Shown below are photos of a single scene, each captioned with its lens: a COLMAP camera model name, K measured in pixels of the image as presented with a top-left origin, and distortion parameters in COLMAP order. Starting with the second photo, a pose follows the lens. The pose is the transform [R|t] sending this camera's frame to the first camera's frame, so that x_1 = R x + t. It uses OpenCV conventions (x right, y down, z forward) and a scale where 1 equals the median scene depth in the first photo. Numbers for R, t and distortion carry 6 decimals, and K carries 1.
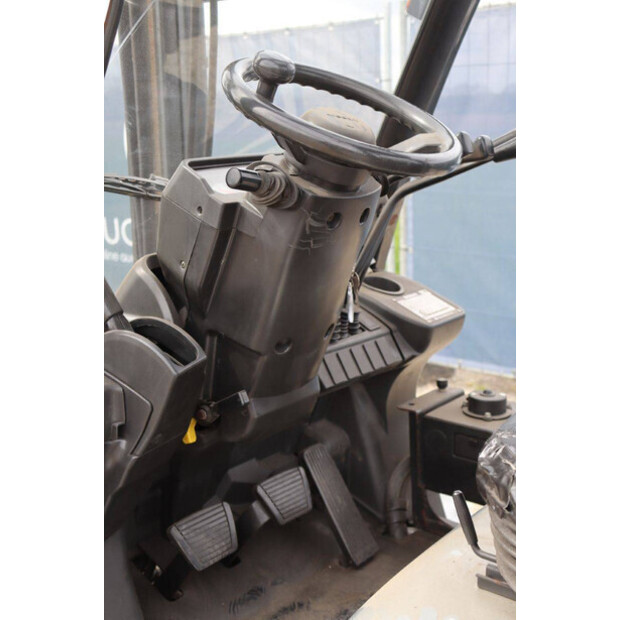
lens RADIAL K [[890.4, 0, 310.8], [0, 890.4, 313.1], [0, 0, 1]] dist [0.066140, 0.000000]
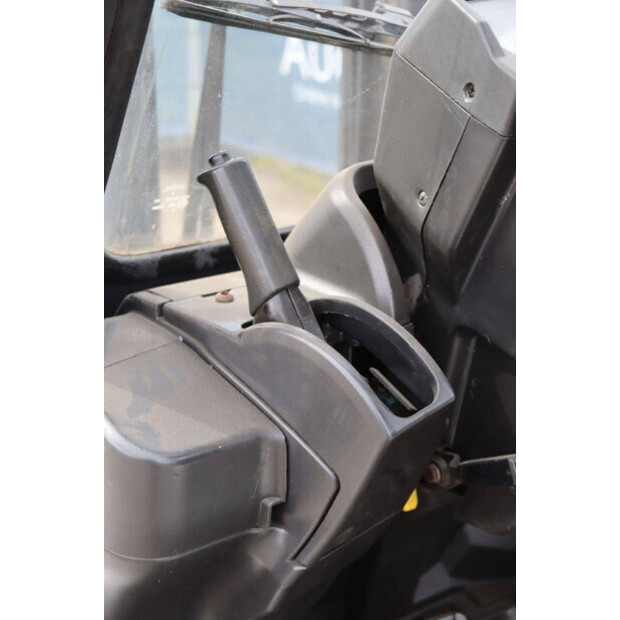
lens RADIAL K [[1150.1, 0, 309.1], [0, 1150.1, 309.5], [0, 0, 1]] dist [0.243654, 0.000000]
pose [[0.971365, 0.104134, -0.213555, -0.060464], [-0.077094, 0.988344, 0.131271, -0.072539], [0.224736, -0.111048, 0.968071, 0.352260]]
